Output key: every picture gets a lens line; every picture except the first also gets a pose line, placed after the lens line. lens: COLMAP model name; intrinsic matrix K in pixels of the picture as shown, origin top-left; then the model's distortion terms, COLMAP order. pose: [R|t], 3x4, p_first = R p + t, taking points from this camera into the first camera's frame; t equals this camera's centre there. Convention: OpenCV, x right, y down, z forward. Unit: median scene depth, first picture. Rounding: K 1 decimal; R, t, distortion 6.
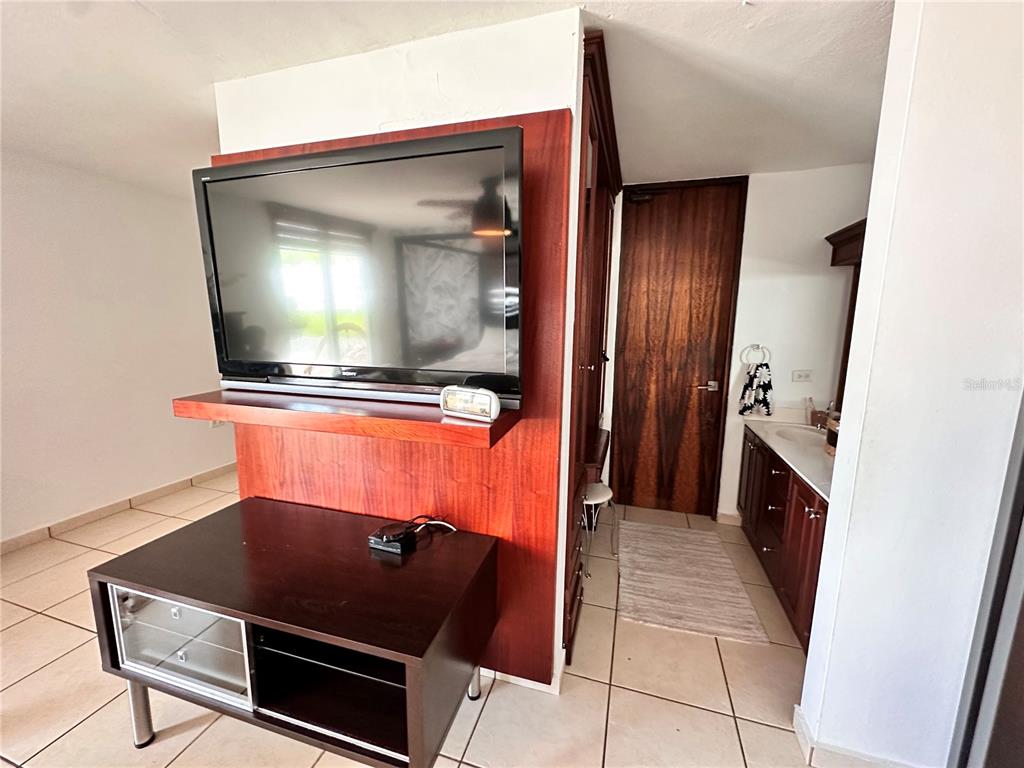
lens RADIAL K [[407.5, 0, 515.9], [0, 407.5, 379.3], [0, 0, 1]] dist [-0.004084, -0.000408]
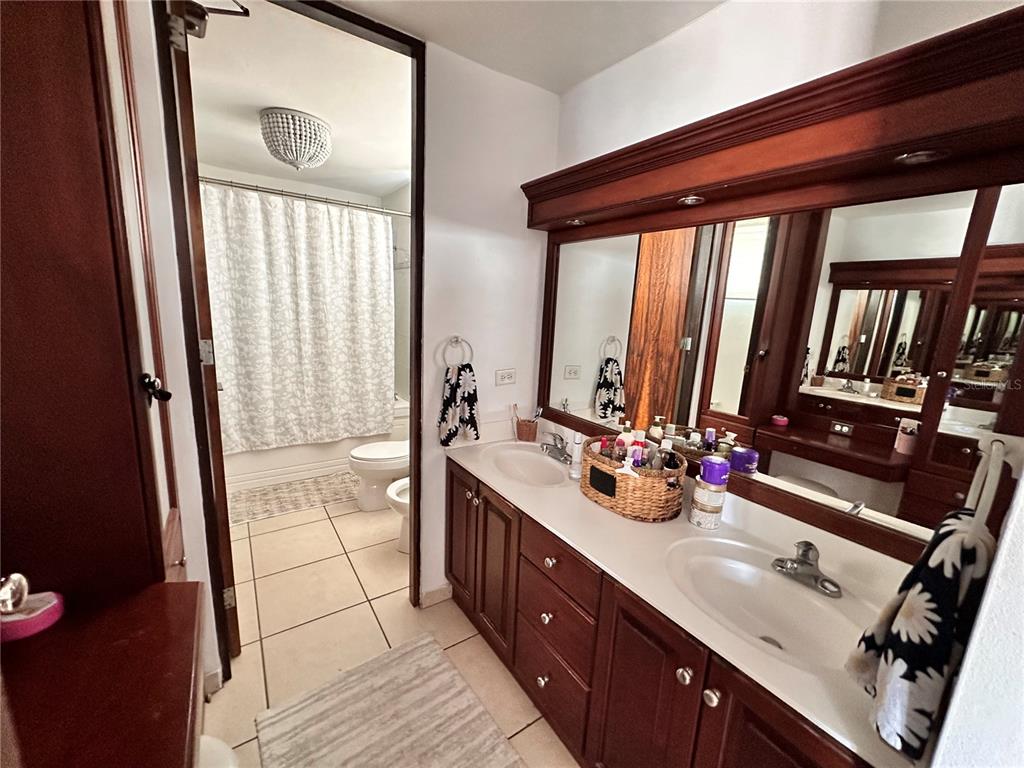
lens RADIAL K [[407.5, 0, 511.4], [0, 407.5, 384.1], [0, 0, 1]] dist [-0.004084, -0.000408]
pose [[0.629763, -0.128923, 0.766014, 0.133354], [0.079018, 0.991648, 0.101935, -0.065379], [-0.772758, -0.003666, 0.634690, 0.489506]]
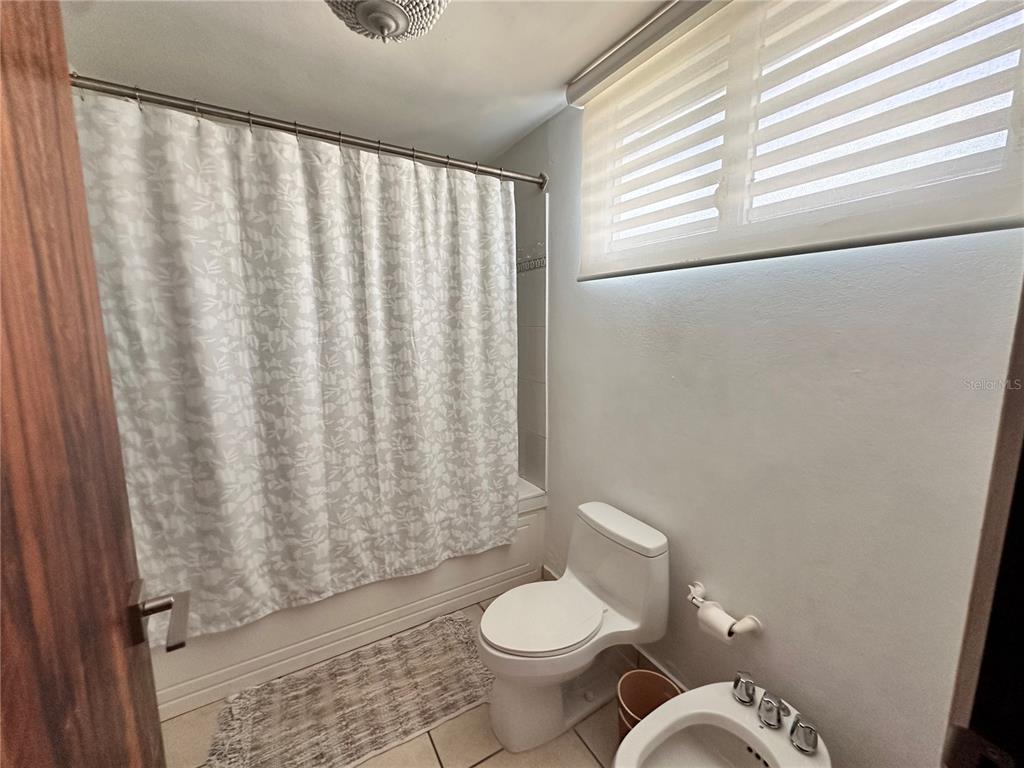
lens RADIAL K [[407.5, 0, 512.4], [0, 407.5, 384.3], [0, 0, 1]] dist [-0.004084, -0.000408]
pose [[0.684985, -0.118318, 0.718885, 0.225180], [0.120536, 0.991531, 0.048340, -0.101110], [-0.718517, 0.053539, 0.693446, 0.740996]]
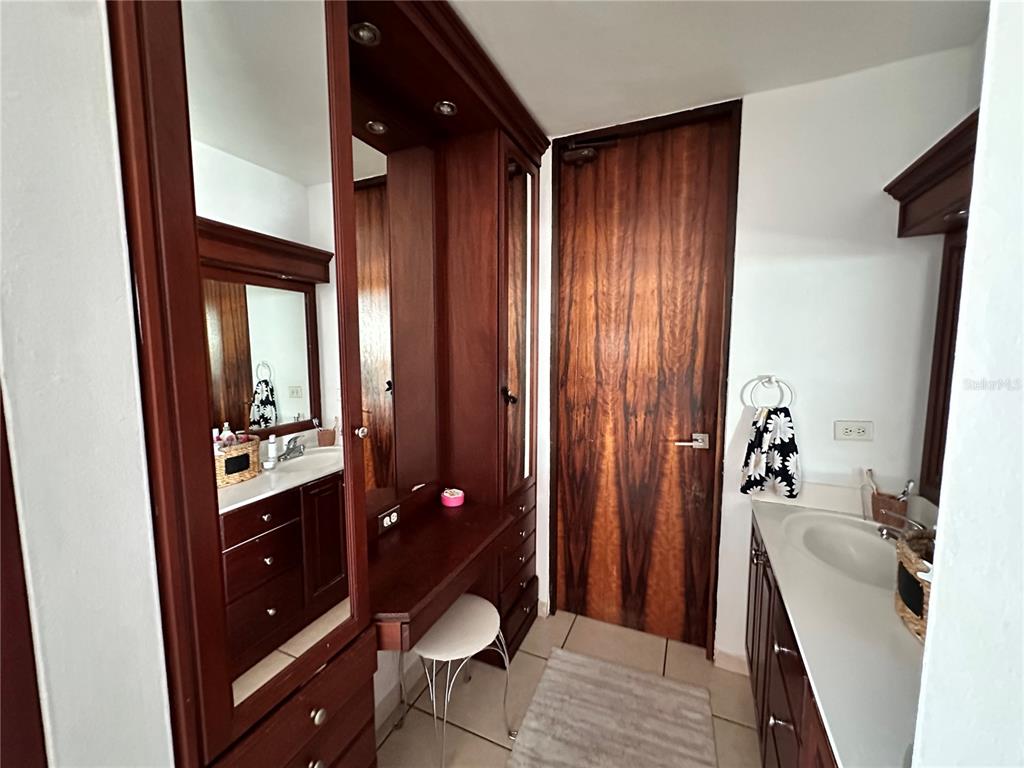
lens RADIAL K [[407.5, 0, 512.9], [0, 407.5, 381.2], [0, 0, 1]] dist [-0.004084, -0.000408]
pose [[0.992850, 0.001477, -0.119356, 0.278170], [-0.008393, 0.998312, -0.057462, -0.038023], [0.119070, 0.058053, 0.991187, 0.347837]]
